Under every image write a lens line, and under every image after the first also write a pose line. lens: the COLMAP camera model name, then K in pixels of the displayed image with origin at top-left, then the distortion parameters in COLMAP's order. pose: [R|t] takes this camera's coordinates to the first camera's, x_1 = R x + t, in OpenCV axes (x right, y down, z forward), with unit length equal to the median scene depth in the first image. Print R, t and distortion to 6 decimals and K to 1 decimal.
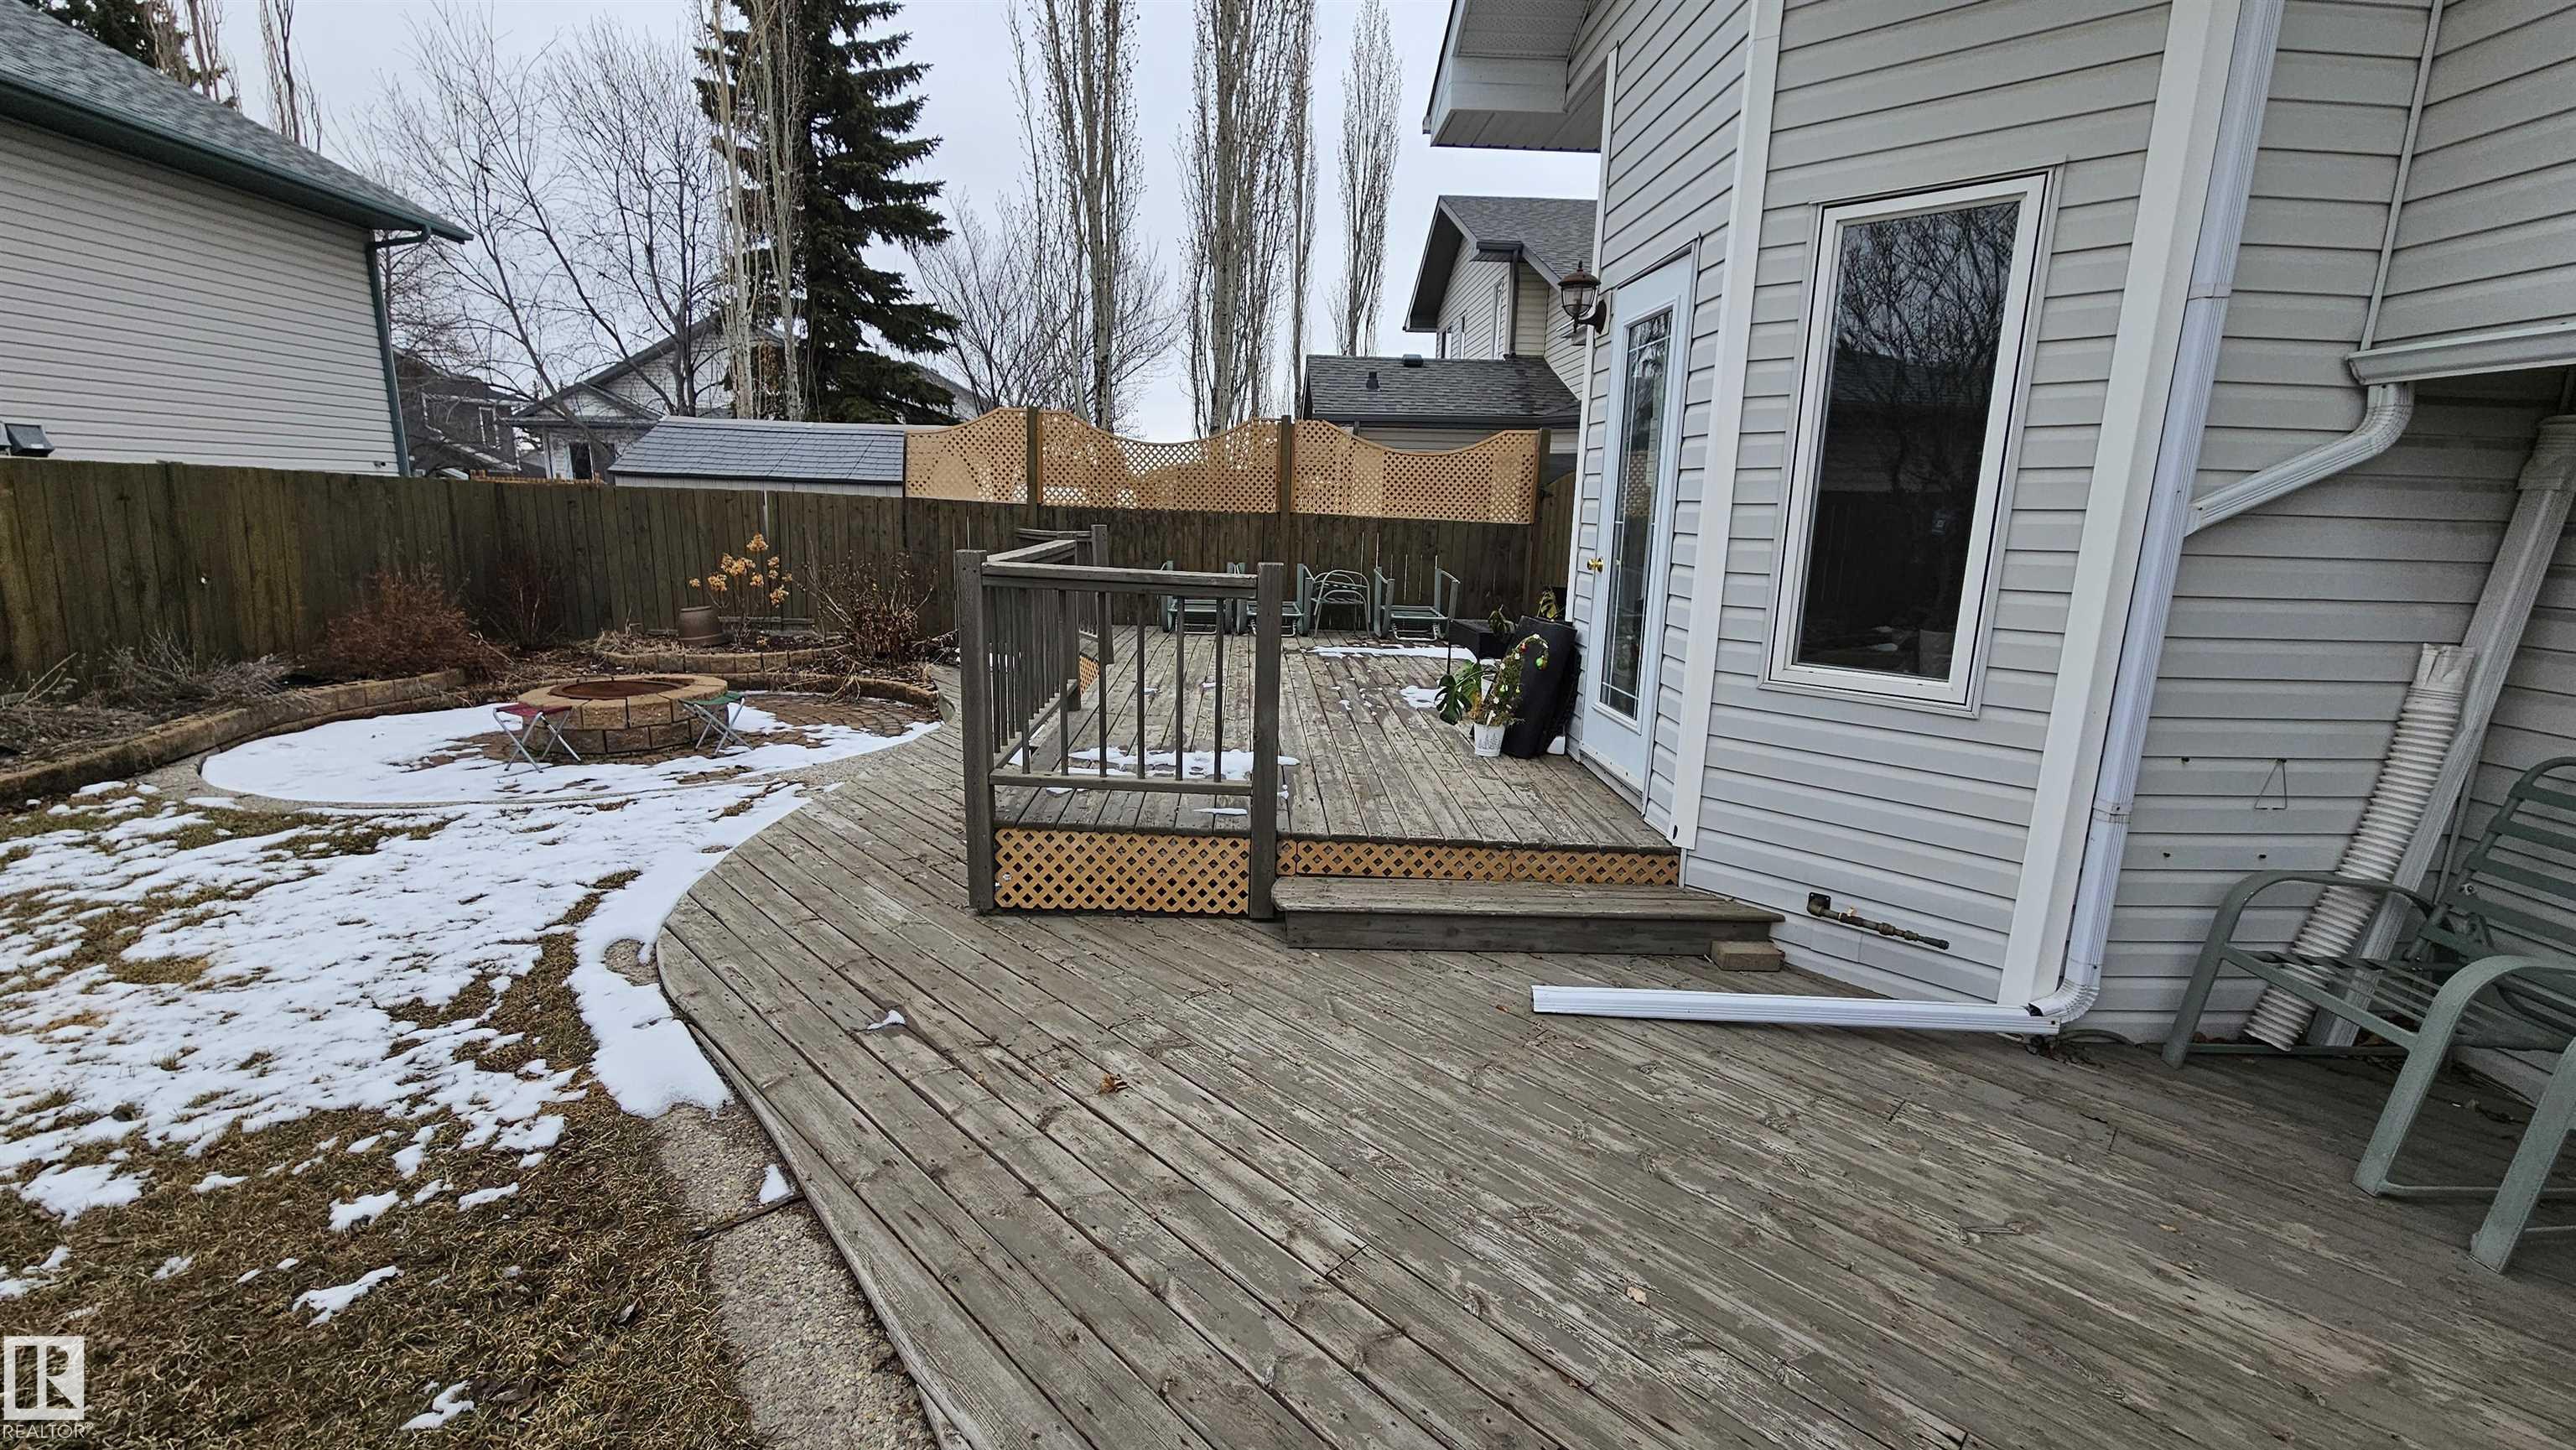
lens RADIAL K [[1059.8, 0, 1277.8], [0, 1059.8, 721.7], [0, 0, 1]] dist [-0.001904, 0.000265]
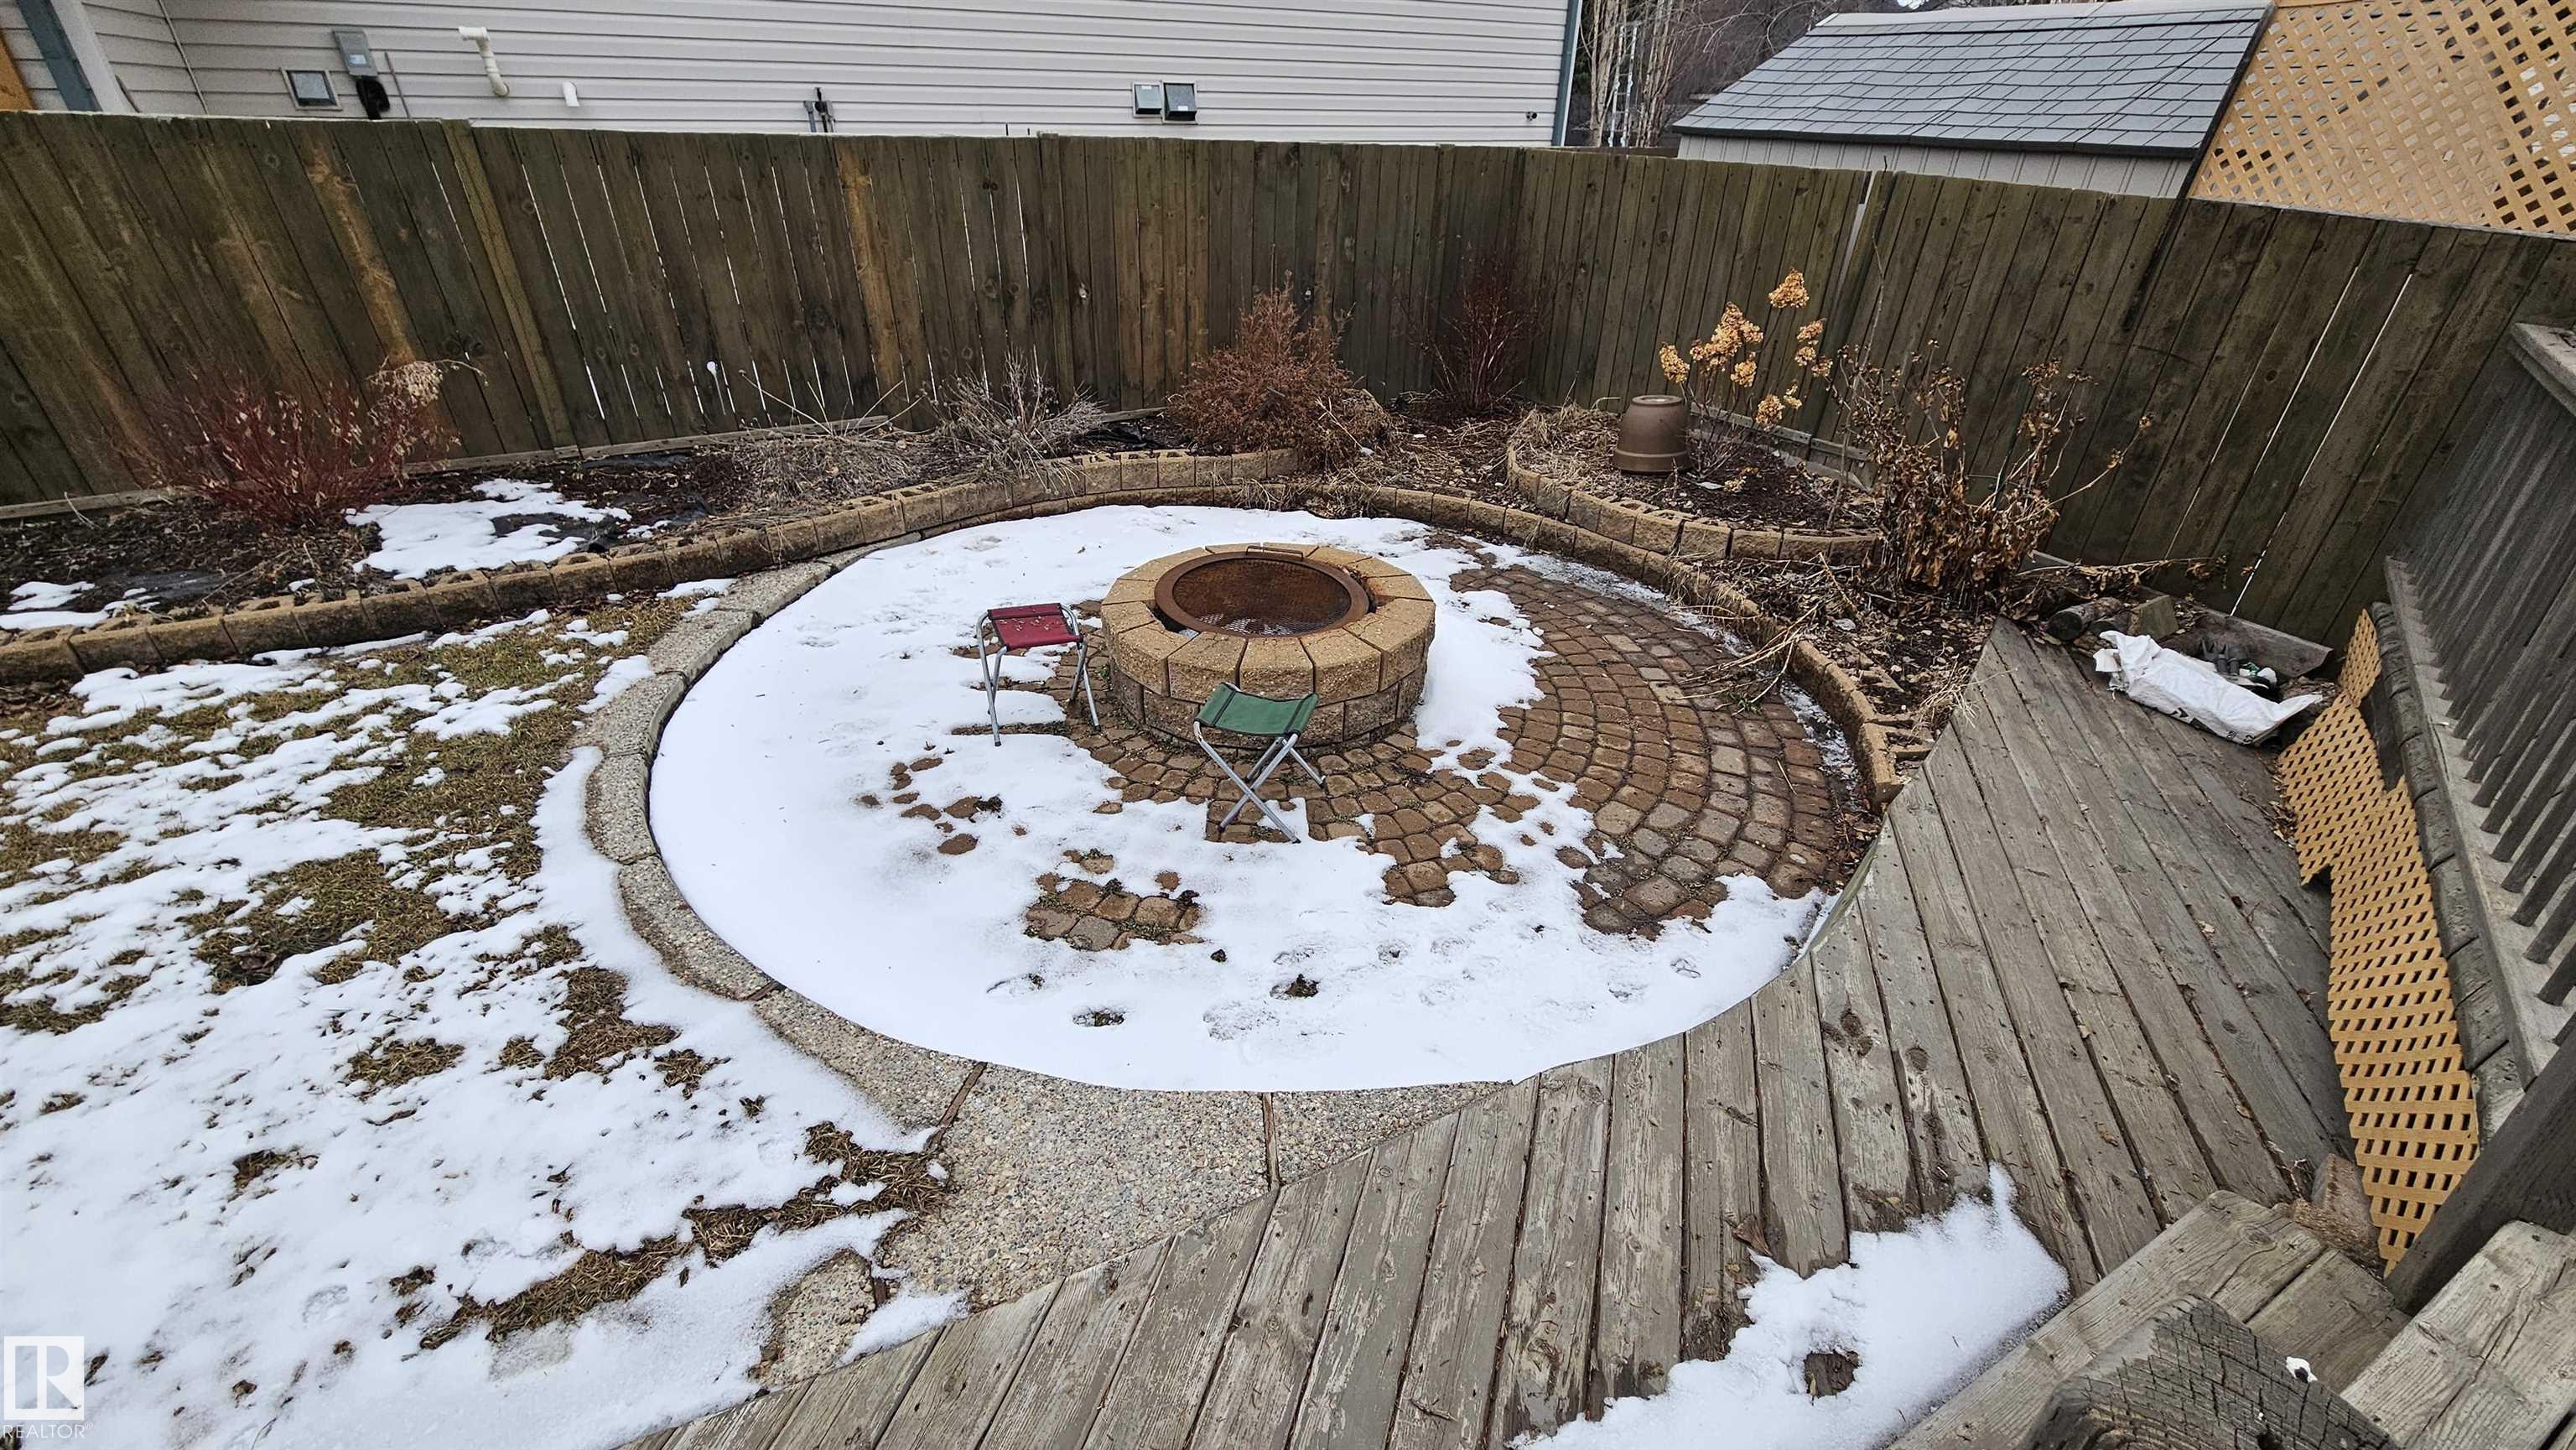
lens RADIAL K [[1059.8, 0, 1277.8], [0, 1059.8, 721.7], [0, 0, 1]] dist [-0.001904, 0.000265]
pose [[0.437334, 0.433627, -0.787850, -0.188902], [-0.184058, 0.900685, 0.393560, -0.227780], [0.880262, -0.027107, 0.473712, 0.901211]]
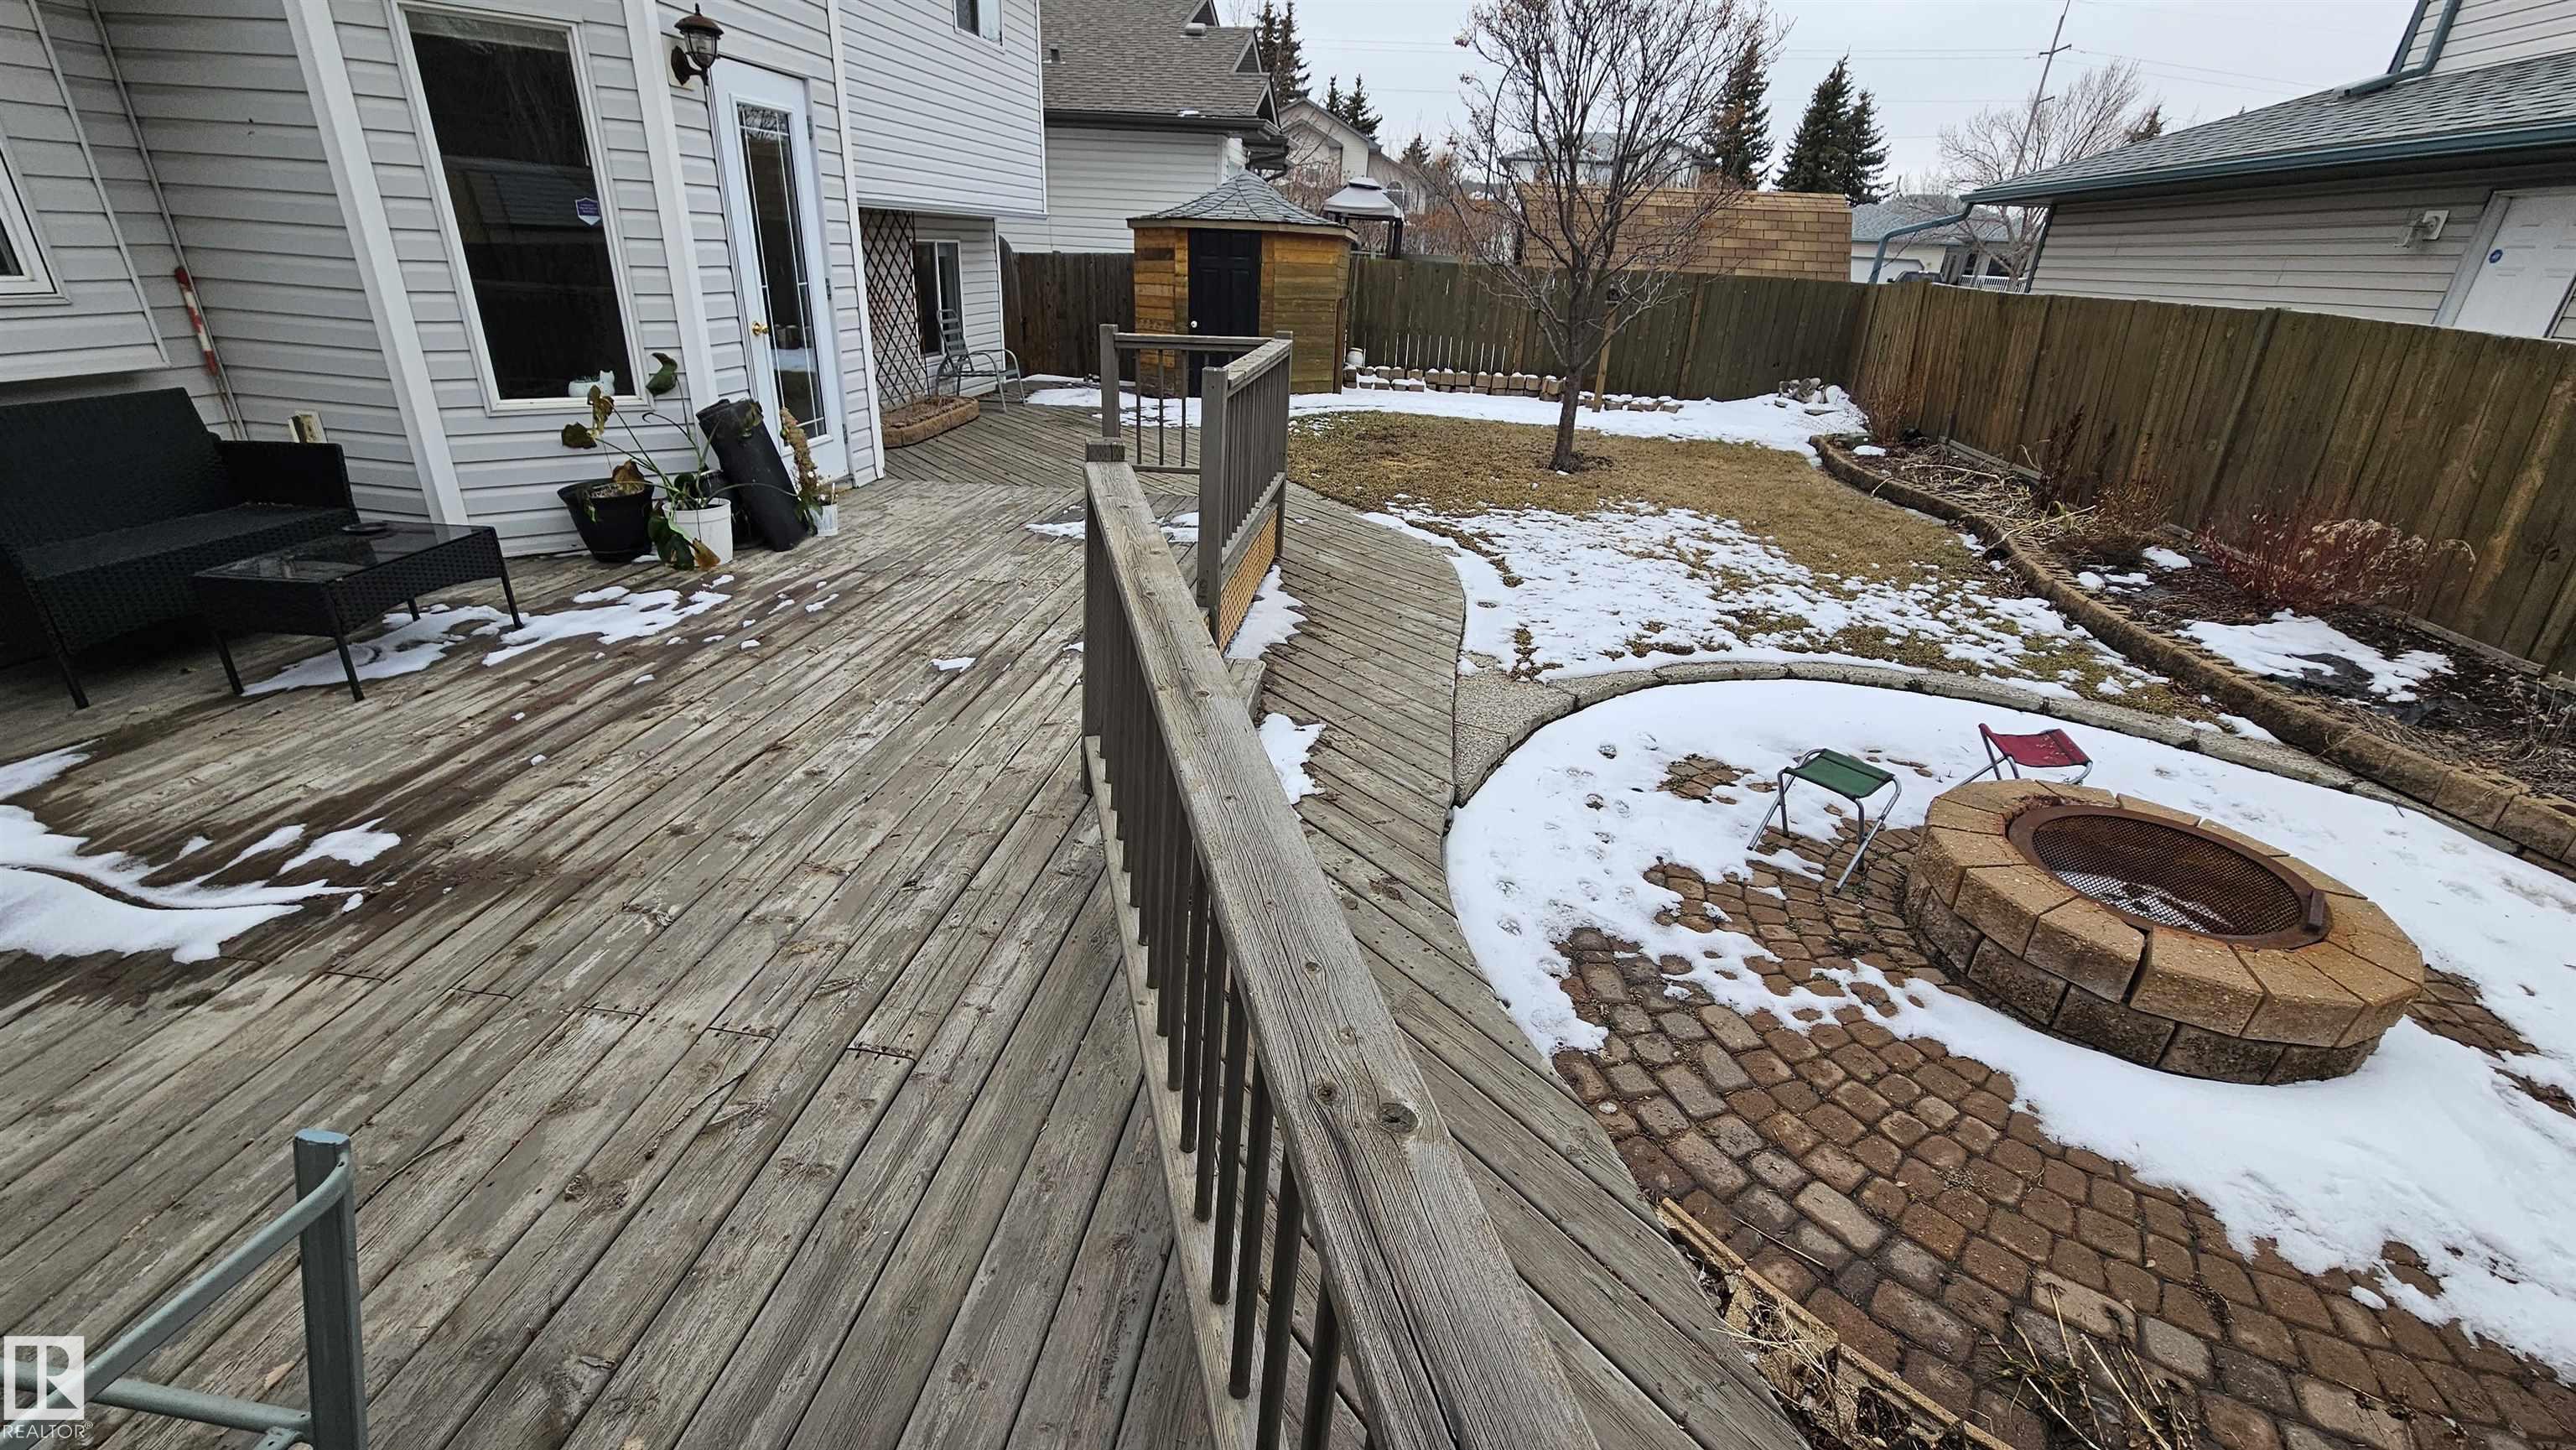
lens RADIAL K [[1059.8, 0, 1277.8], [0, 1059.8, 721.7], [0, 0, 1]] dist [-0.001904, 0.000265]
pose [[-0.982617, -0.133056, 0.129457, -0.362013], [-0.031498, 0.806730, 0.590080, -0.407203], [-0.182951, 0.575745, -0.796898, 1.683413]]
